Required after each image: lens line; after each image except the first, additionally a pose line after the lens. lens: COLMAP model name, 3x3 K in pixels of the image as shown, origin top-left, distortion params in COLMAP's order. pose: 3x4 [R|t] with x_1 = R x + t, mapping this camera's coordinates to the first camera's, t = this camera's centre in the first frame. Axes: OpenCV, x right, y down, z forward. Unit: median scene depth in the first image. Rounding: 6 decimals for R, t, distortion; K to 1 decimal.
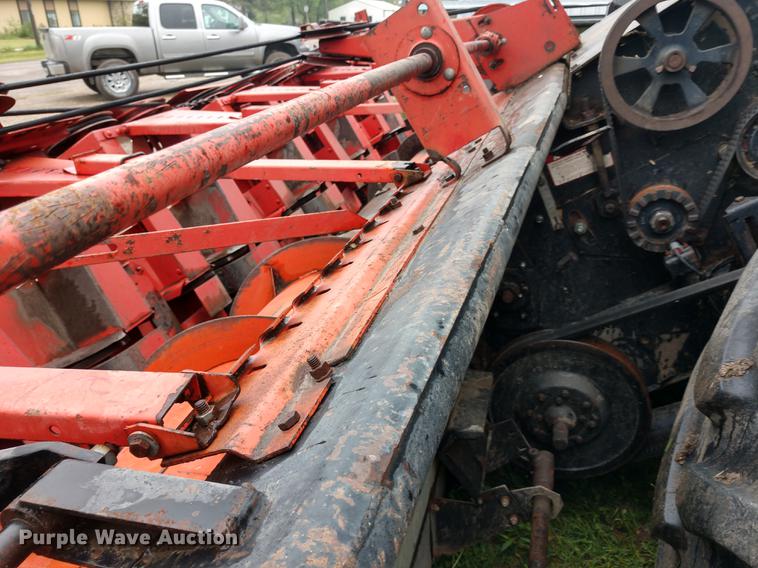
lens RADIAL K [[600.0, 0, 390.2], [0, 600.0, 283.1], [0, 0, 1]] dist [-0.002337, 0.042717]
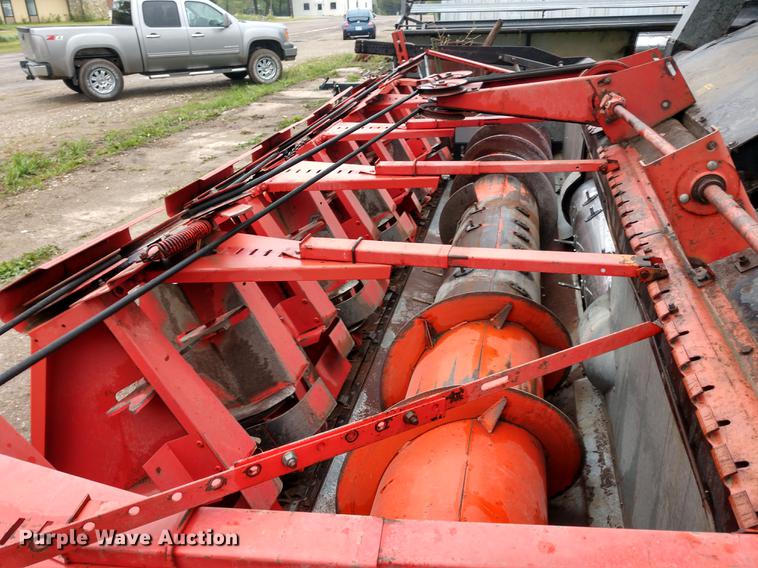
lens RADIAL K [[600.0, 0, 390.2], [0, 600.0, 283.1], [0, 0, 1]] dist [-0.002337, 0.042717]
pose [[0.998423, -0.026099, 0.049710, -0.333278], [0.025133, 0.999485, 0.019962, -0.123192], [-0.050205, -0.018681, 0.998564, -0.069441]]
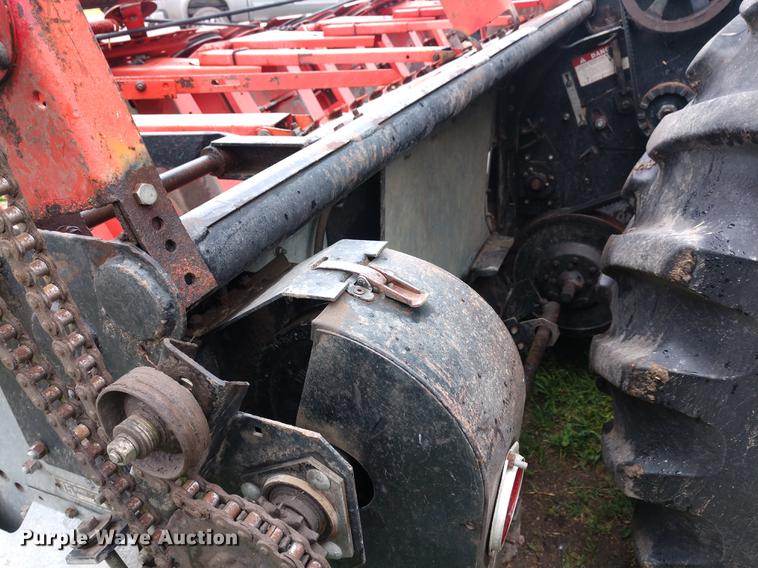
lens RADIAL K [[589.7, 0, 388.7], [0, 589.7, 281.3], [0, 0, 1]] dist [0.017368, -0.000381]
pose [[0.991350, 0.050936, -0.120957, 0.059669], [-0.042015, 0.996284, 0.075192, 0.143215], [0.124338, -0.069459, 0.989806, -0.217171]]
